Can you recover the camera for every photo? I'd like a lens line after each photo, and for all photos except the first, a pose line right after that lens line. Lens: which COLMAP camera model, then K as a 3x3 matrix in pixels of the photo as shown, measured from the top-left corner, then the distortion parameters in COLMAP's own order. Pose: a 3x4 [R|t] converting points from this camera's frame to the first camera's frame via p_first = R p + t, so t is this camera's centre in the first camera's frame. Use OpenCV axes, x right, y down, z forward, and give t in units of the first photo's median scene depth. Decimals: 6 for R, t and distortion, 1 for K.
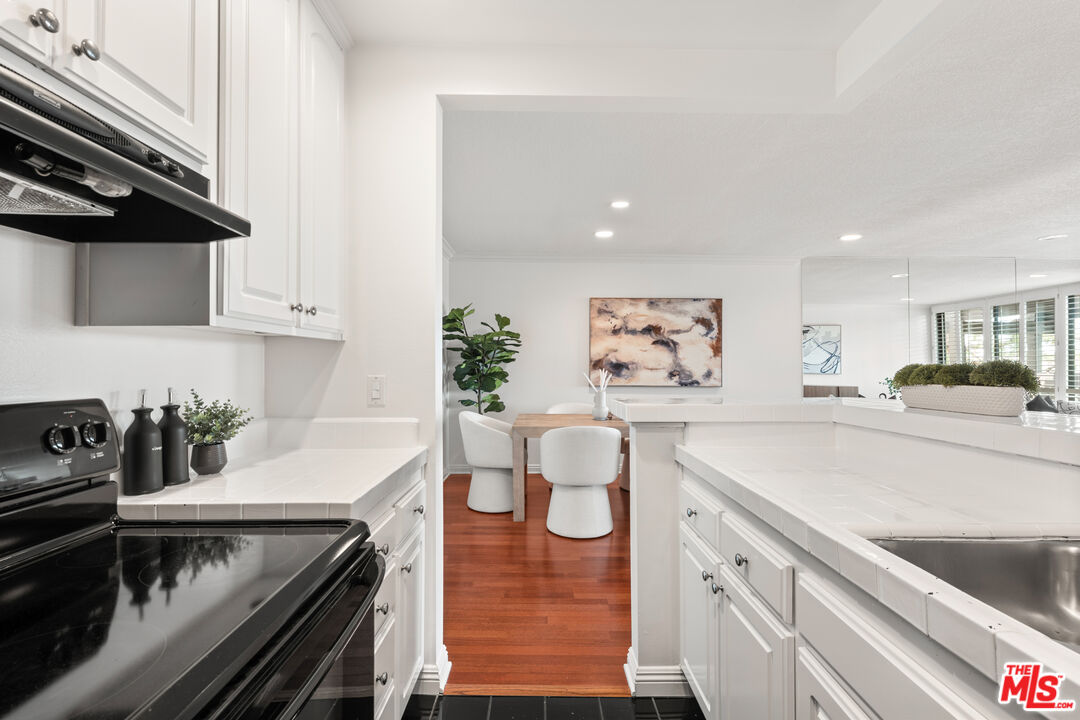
lens RADIAL K [[462.5, 0, 540.0], [0, 462.5, 360.0], [0, 0, 1]] dist [-0.001070, -0.000202]
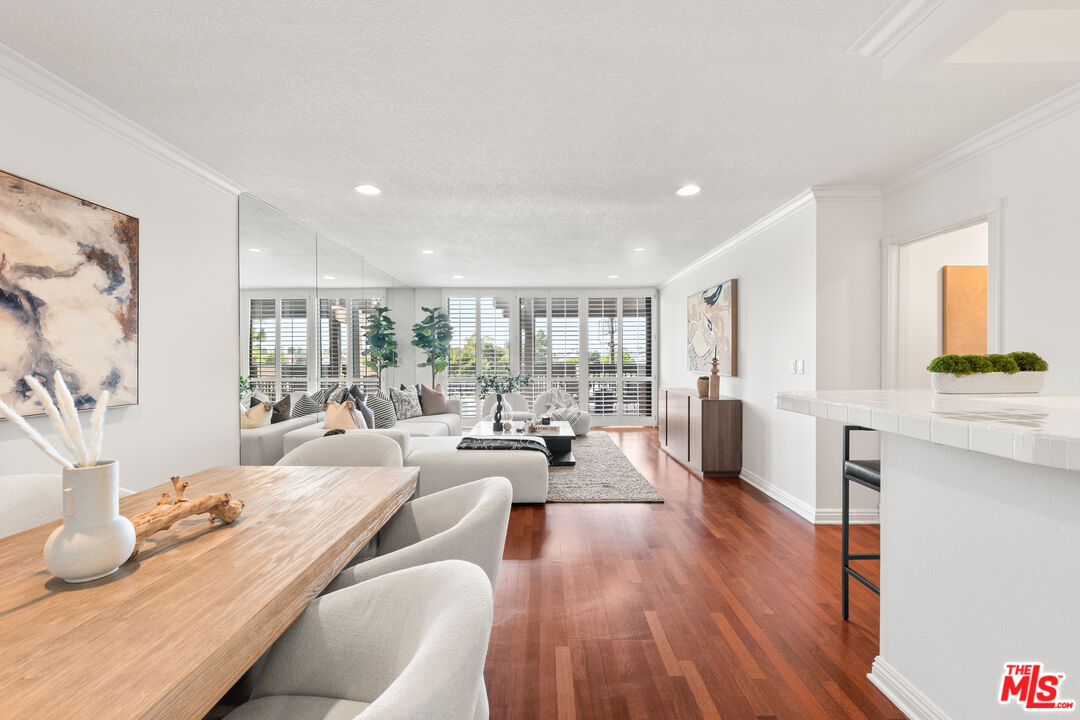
lens RADIAL K [[483.5, 0, 540.0], [0, 483.5, 360.0], [0, 0, 1]] dist [0.000688, -0.000776]
pose [[0.012023, -0.004018, 0.999920, -0.096955], [-0.006818, 0.999968, 0.004101, 0.007115], [-0.999904, -0.006867, 0.011995, 0.583781]]
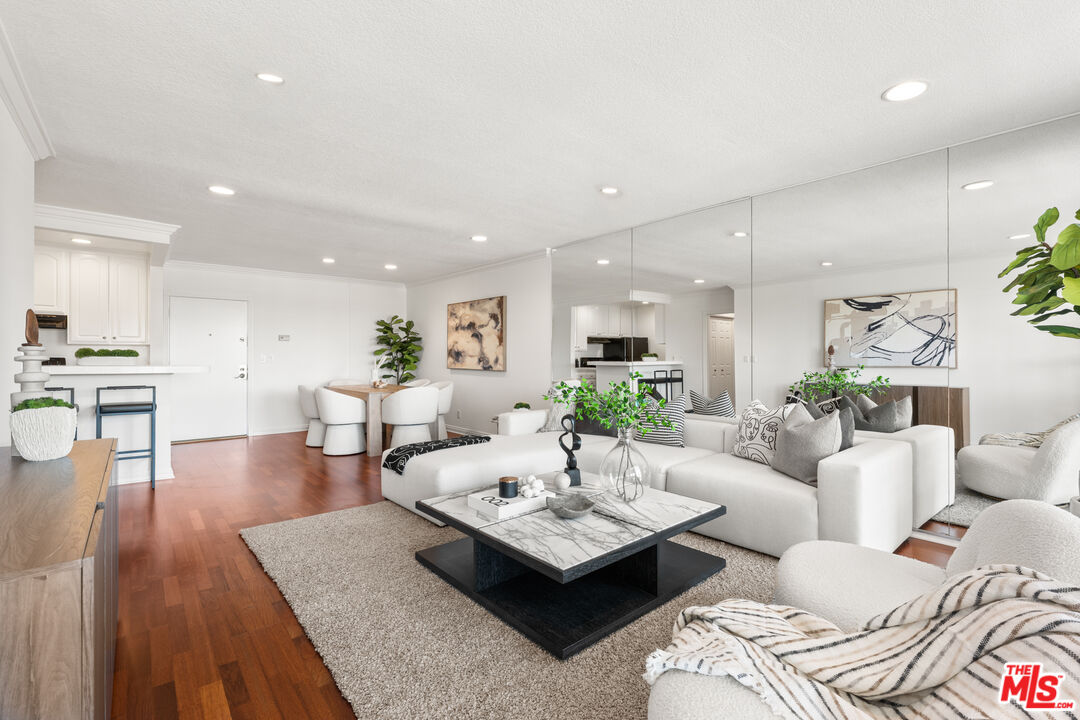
lens RADIAL K [[483.5, 0, 540.0], [0, 483.5, 360.0], [0, 0, 1]] dist [0.000688, -0.000776]
pose [[0.633687, 0.003251, -0.773582, 1.402224], [0.006933, 0.999927, 0.009882, 0.018190], [0.773558, -0.011625, 0.633619, 0.295544]]
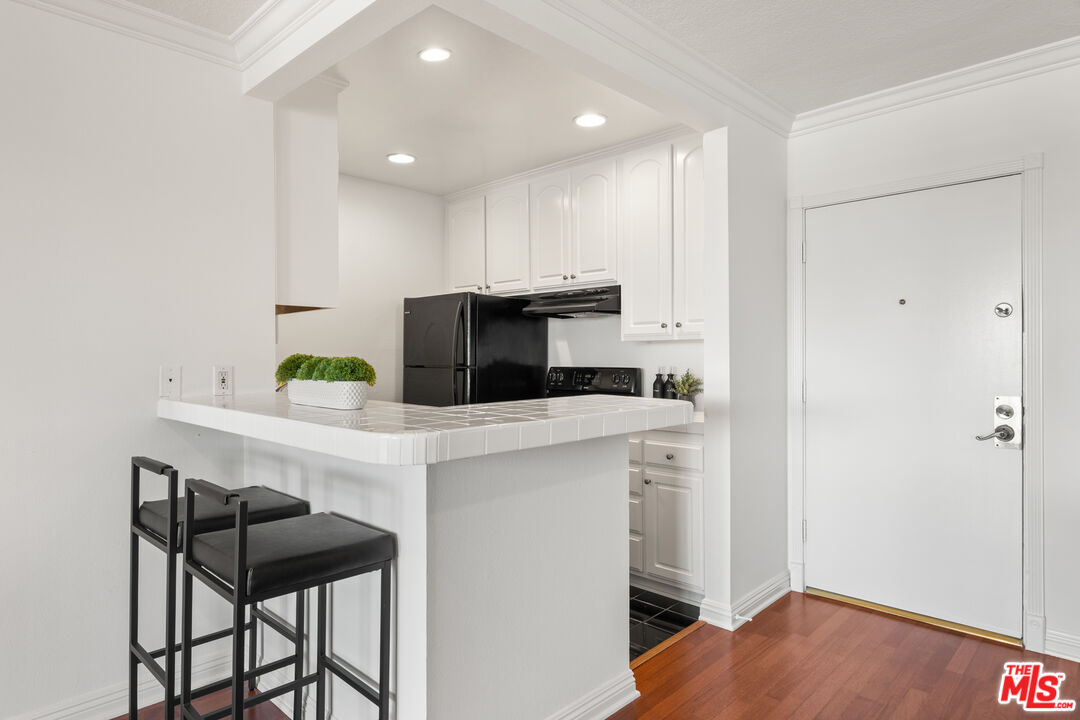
lens RADIAL K [[614.9, 0, 540.0], [0, 614.9, 360.0], [0, 0, 1]] dist [0.001078, 0.000160]
pose [[-0.696631, 0.002759, -0.717425, 0.438586], [0.008355, 0.999956, -0.004268, 0.008228], [0.717381, -0.008968, -0.696623, 0.592641]]
